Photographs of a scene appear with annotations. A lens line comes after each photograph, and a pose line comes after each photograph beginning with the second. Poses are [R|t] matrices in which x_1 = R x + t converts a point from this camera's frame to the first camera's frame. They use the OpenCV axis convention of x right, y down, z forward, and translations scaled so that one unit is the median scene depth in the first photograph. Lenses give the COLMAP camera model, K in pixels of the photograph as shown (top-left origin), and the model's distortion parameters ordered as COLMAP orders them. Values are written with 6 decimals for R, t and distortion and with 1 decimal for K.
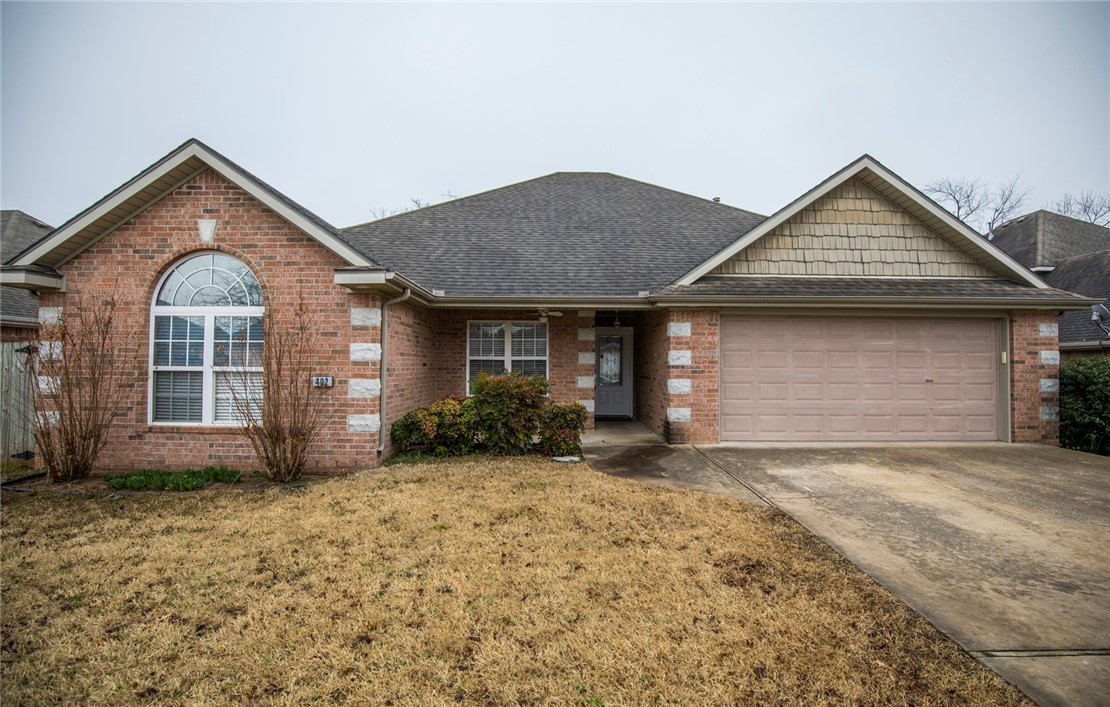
lens RADIAL K [[502.7, 0, 555.0], [0, 502.7, 353.5], [0, 0, 1]] dist [-0.026607, 0.000914]
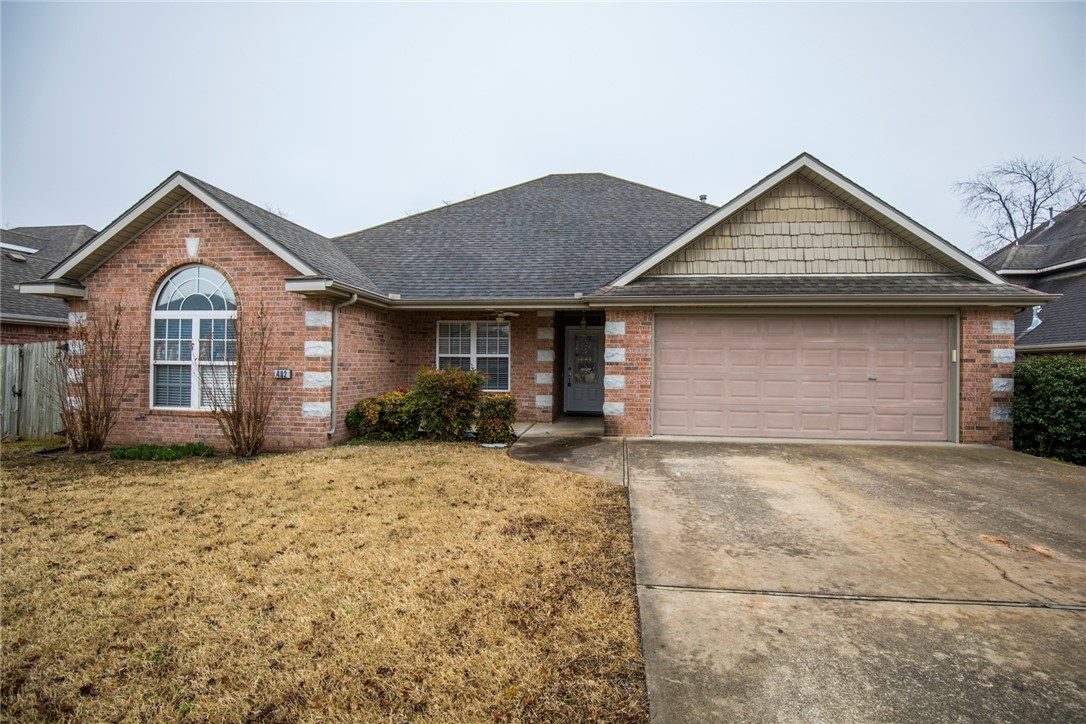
lens RADIAL K [[517.5, 0, 543.0], [0, 517.5, 362.0], [0, 0, 1]] dist [-0.021220, -0.000491]
pose [[0.992404, 0.003986, -0.122958, 0.240893], [-0.001927, 0.999856, 0.016857, 0.005179], [0.123007, -0.016492, 0.992269, -0.104569]]
